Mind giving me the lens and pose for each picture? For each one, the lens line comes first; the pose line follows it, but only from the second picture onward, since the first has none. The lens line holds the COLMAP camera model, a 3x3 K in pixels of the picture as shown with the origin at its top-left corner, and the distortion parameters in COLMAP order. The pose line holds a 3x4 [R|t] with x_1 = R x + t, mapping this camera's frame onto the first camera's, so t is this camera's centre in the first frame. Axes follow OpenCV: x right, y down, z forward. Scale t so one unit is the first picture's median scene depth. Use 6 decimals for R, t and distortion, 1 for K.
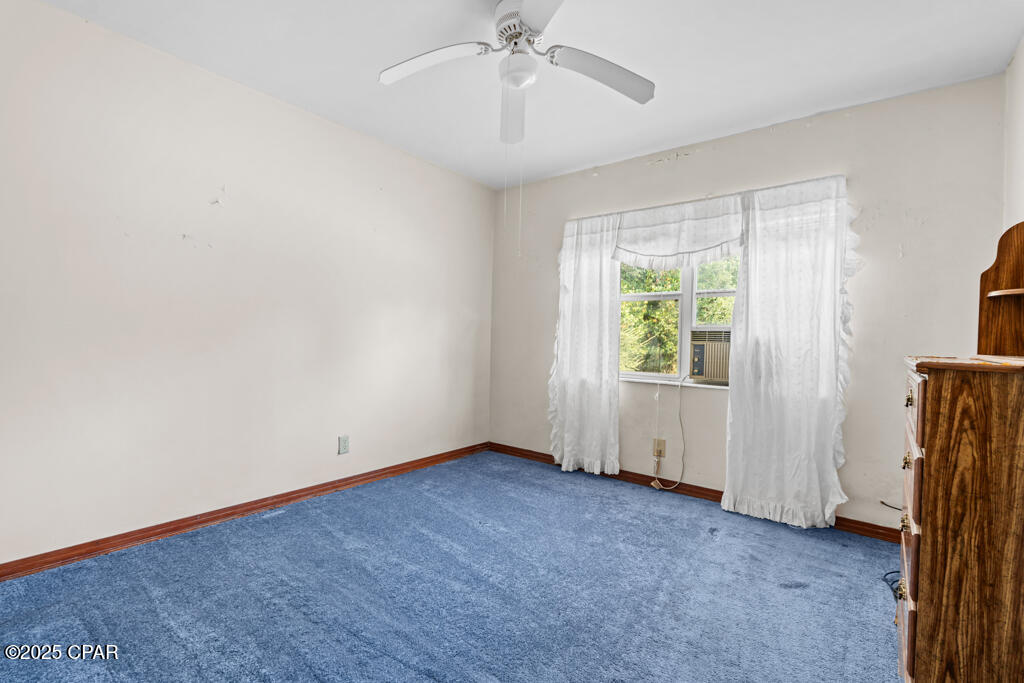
lens RADIAL K [[449.6, 0, 513.4], [0, 449.6, 341.0], [0, 0, 1]] dist [-0.002926, 0.000079]
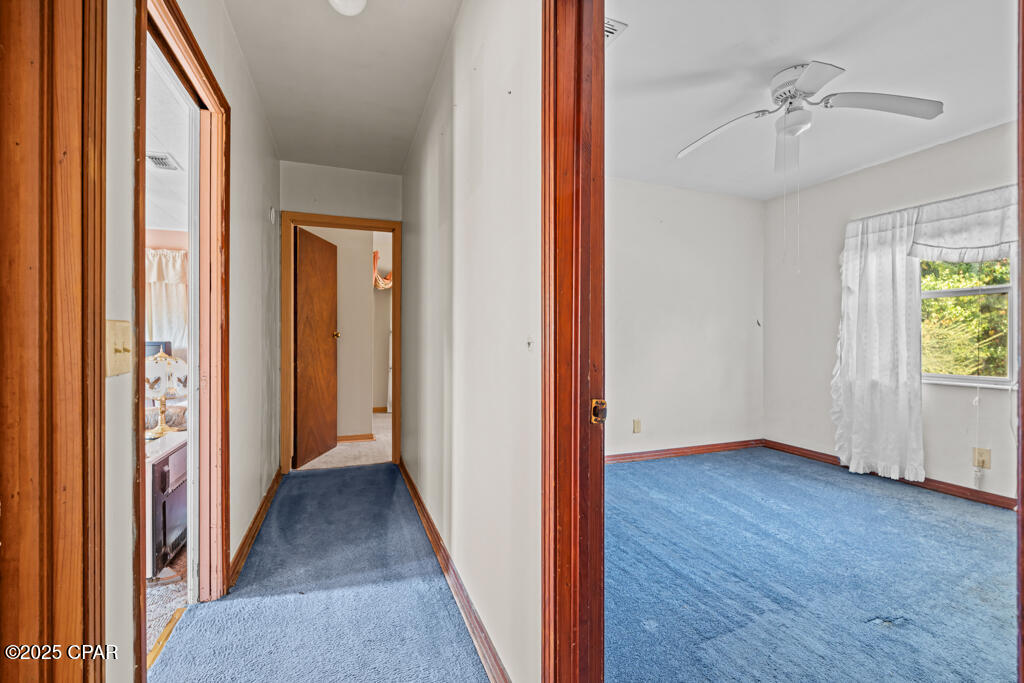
lens RADIAL K [[449.6, 0, 510.7], [0, 449.6, 337.4], [0, 0, 1]] dist [-0.002926, 0.000079]
pose [[0.857664, -0.022128, -0.513735, -0.023975], [0.013509, 0.999698, -0.020508, 0.000089], [0.514034, 0.010649, 0.857704, -0.301967]]
